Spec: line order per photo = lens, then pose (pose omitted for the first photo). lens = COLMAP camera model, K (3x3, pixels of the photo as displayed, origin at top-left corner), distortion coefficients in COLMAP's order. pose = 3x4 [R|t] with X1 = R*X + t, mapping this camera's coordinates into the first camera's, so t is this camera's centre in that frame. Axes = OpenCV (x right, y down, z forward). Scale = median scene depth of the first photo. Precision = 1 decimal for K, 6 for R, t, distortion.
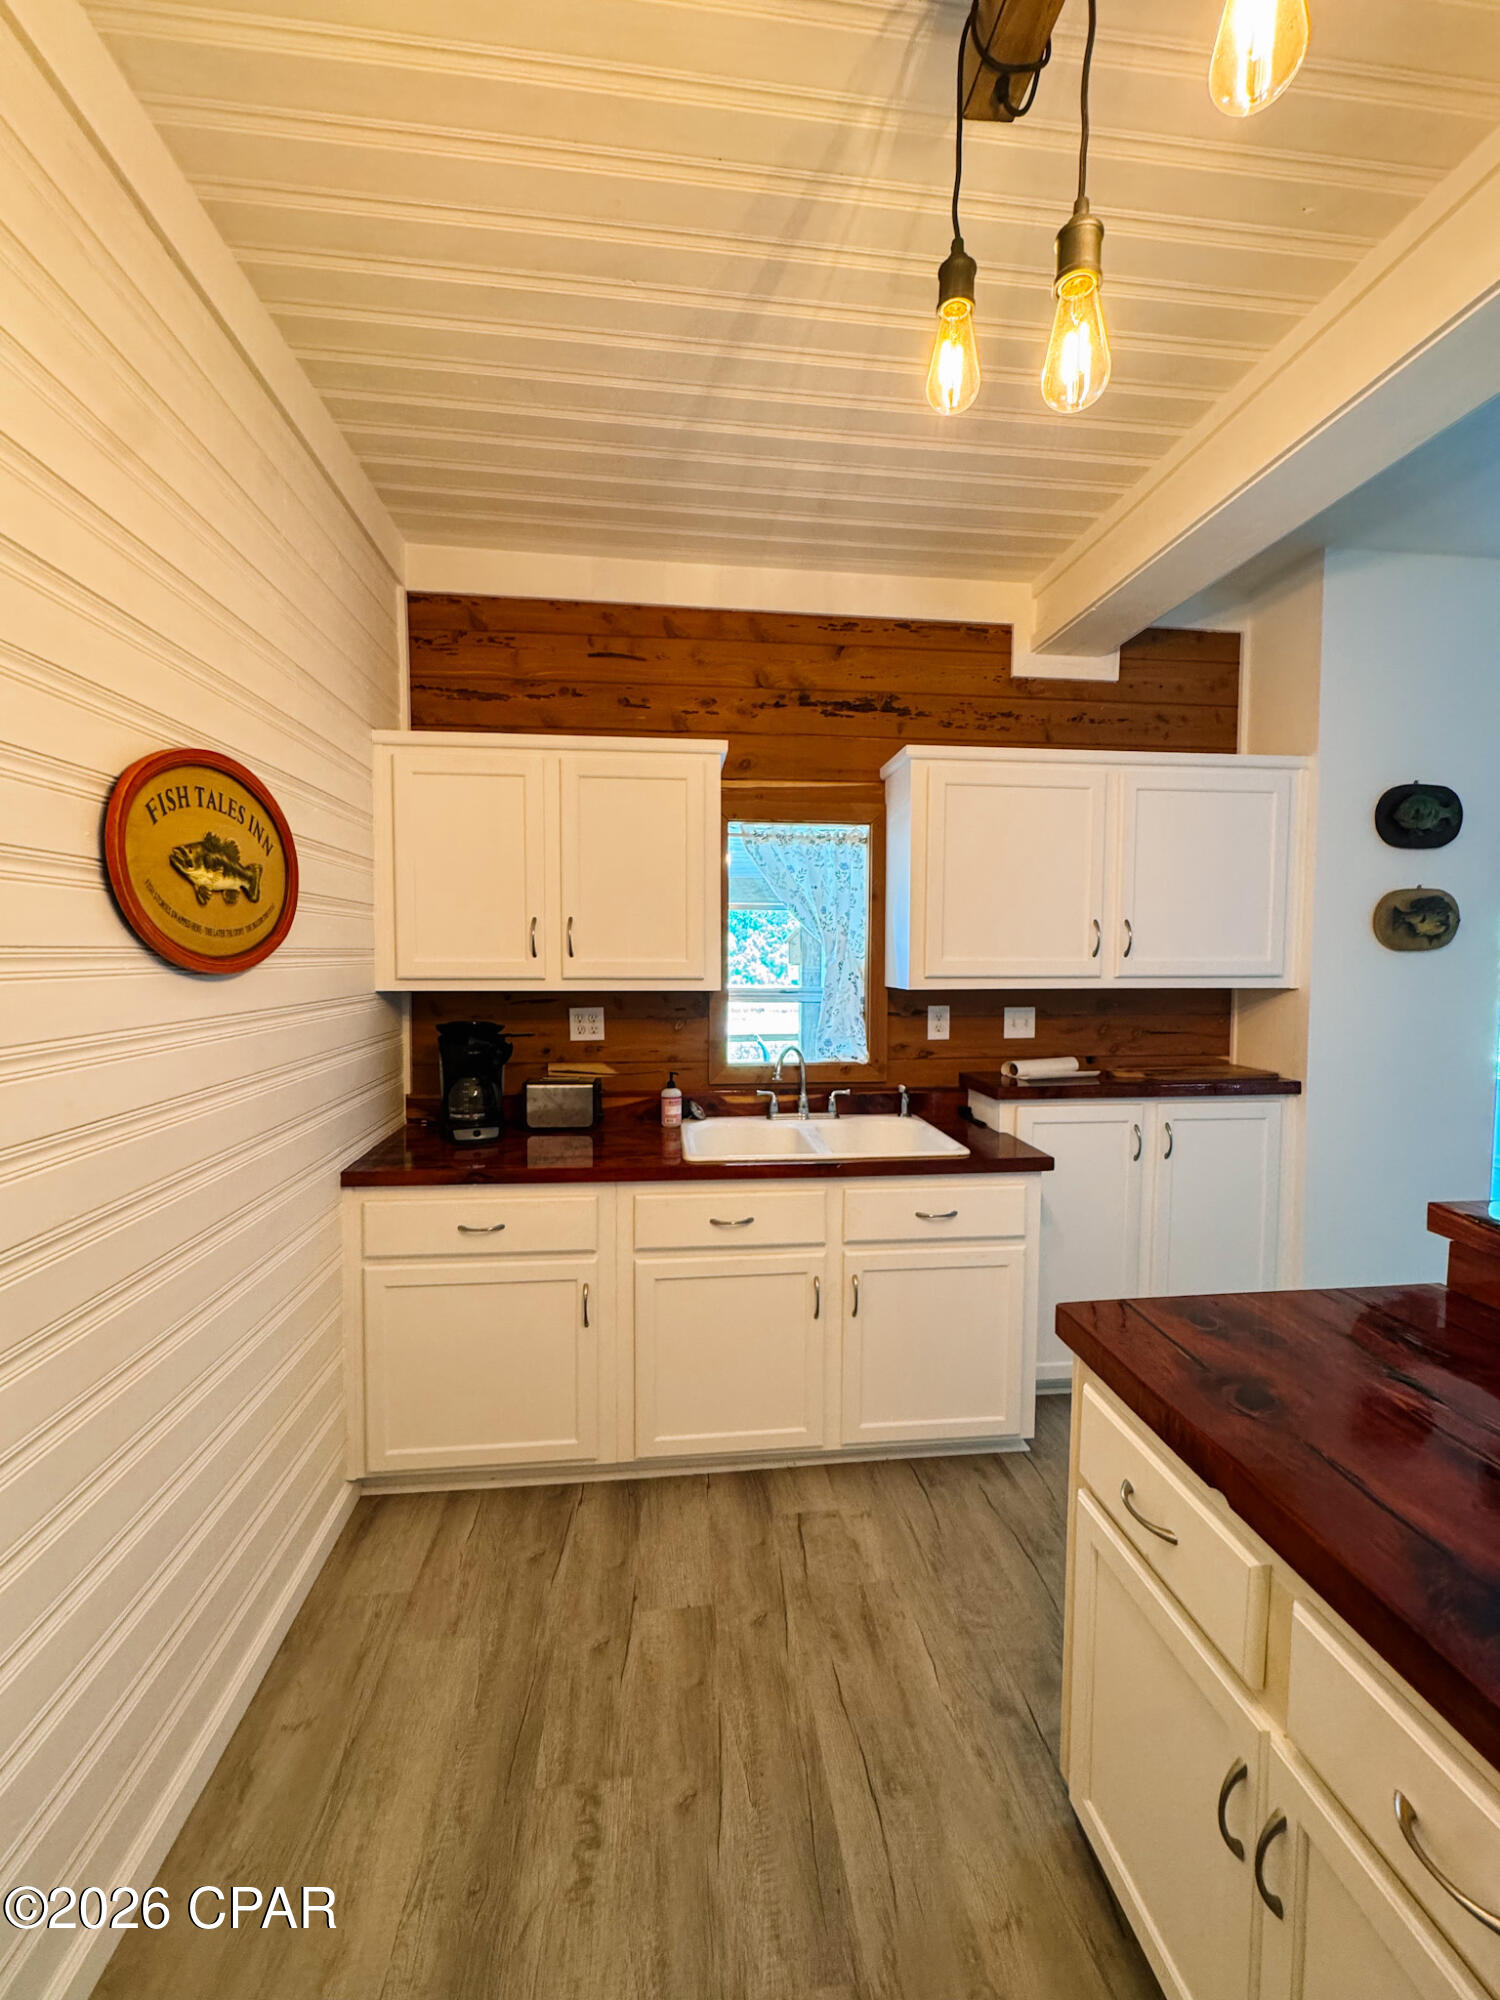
lens RADIAL K [[815.0, 0, 754.8], [0, 815.0, 999.1], [0, 0, 1]] dist [-0.000685, -0.000222]
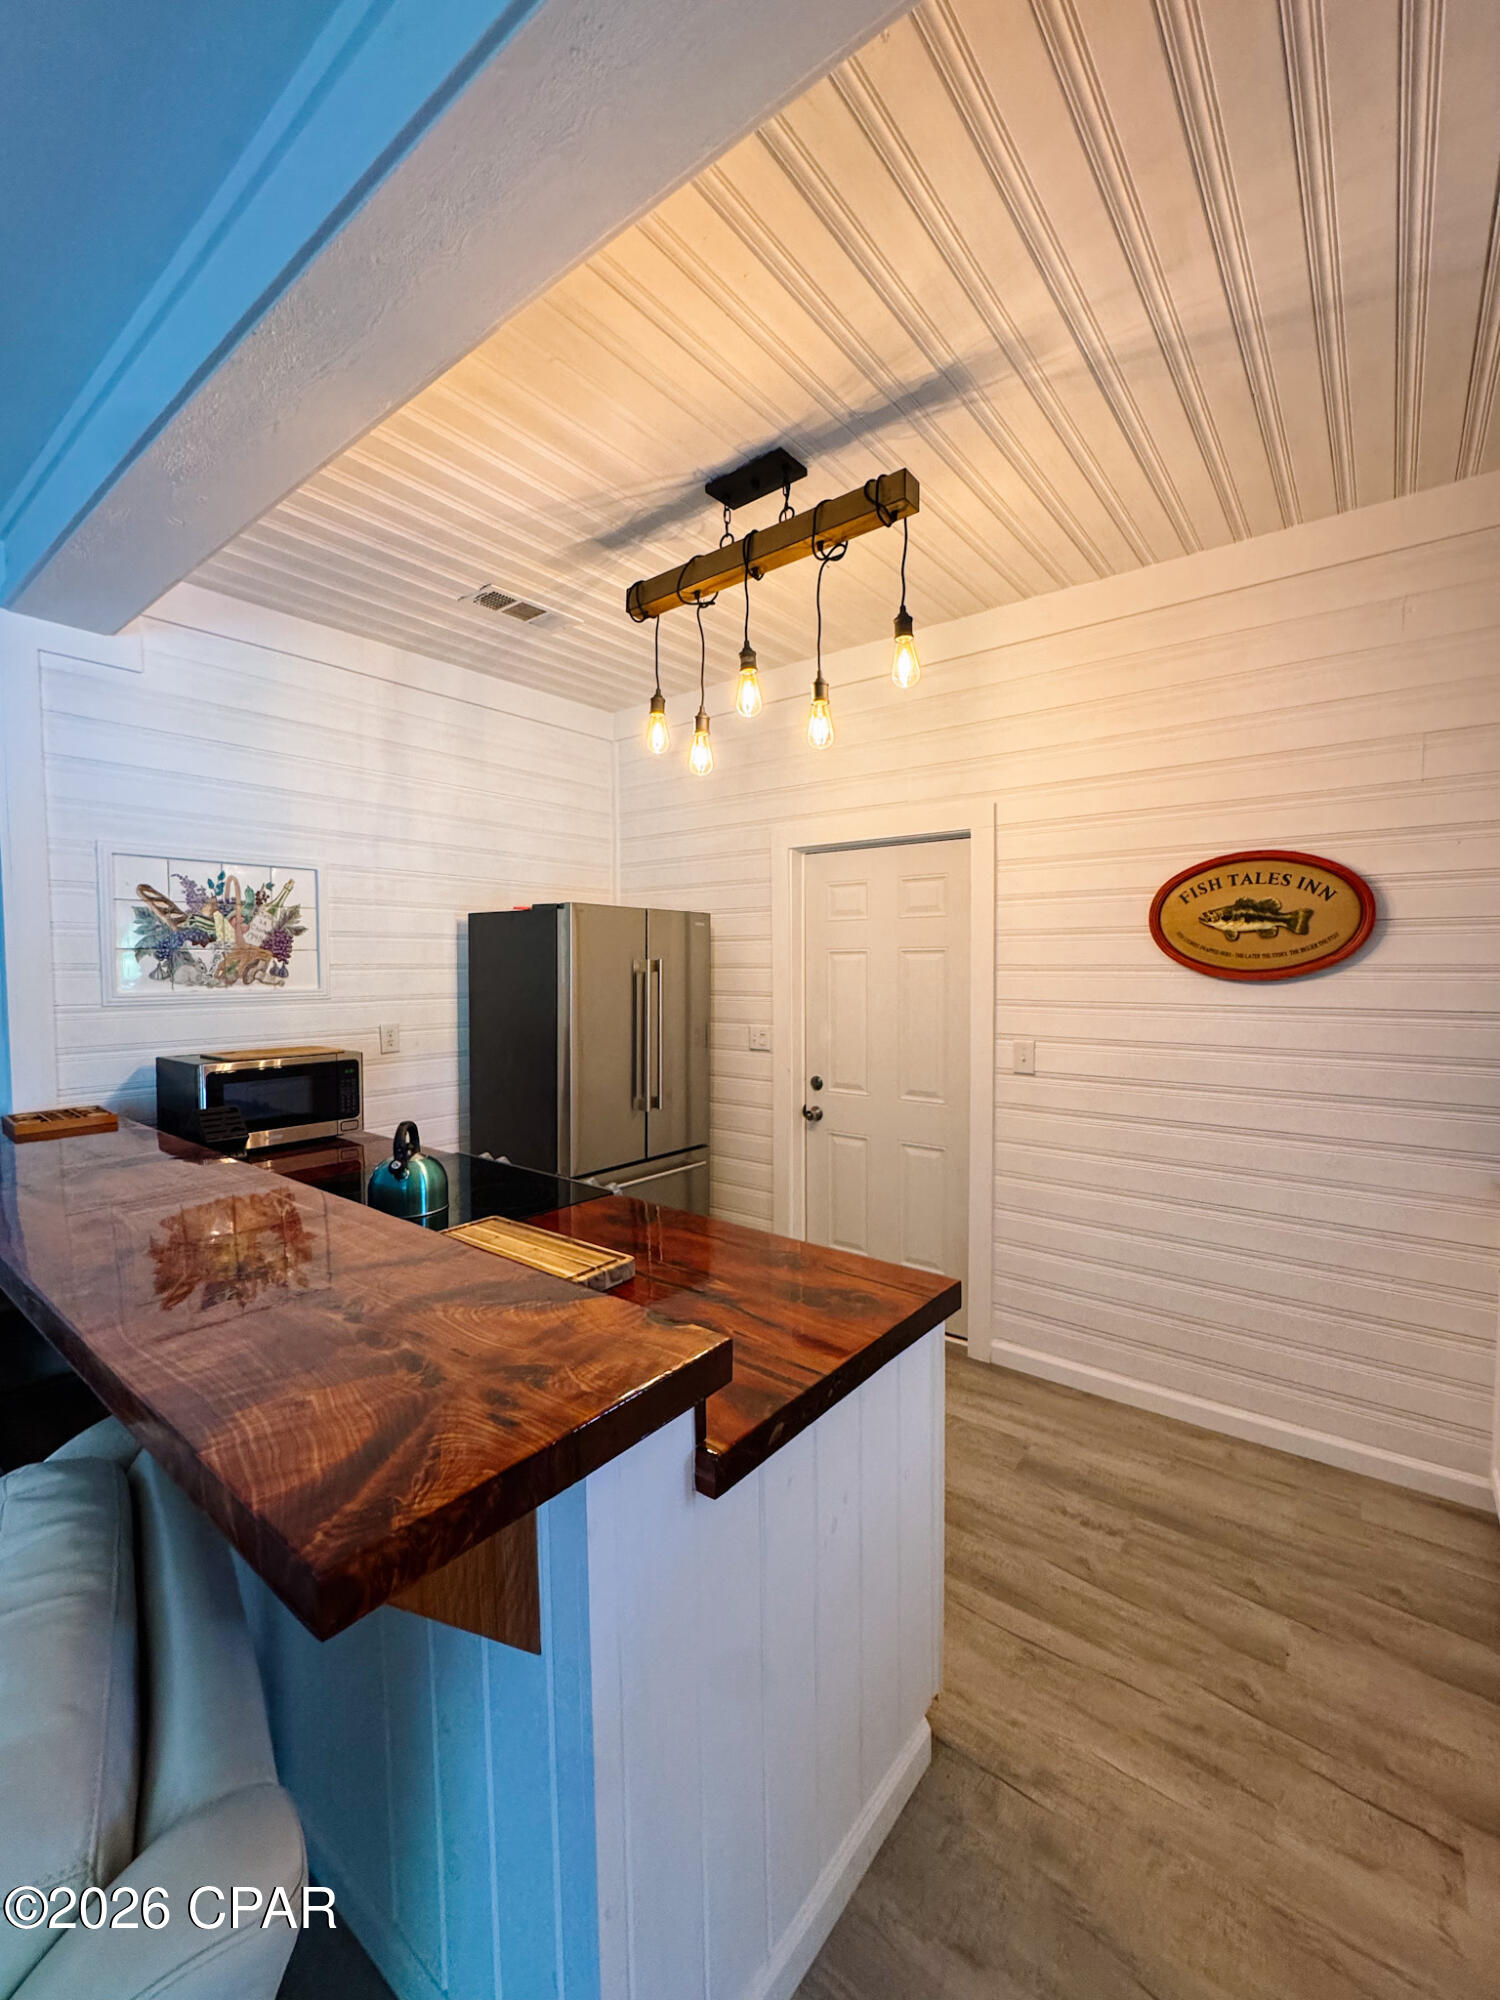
lens RADIAL K [[815.0, 0, 753.1], [0, 815.0, 1003.4], [0, 0, 1]] dist [-0.000685, -0.000222]
pose [[-0.696931, 0.031483, -0.716447, 1.248222], [-0.043815, 0.995300, 0.086358, -0.081841], [0.715799, 0.091576, -0.692276, 1.409365]]
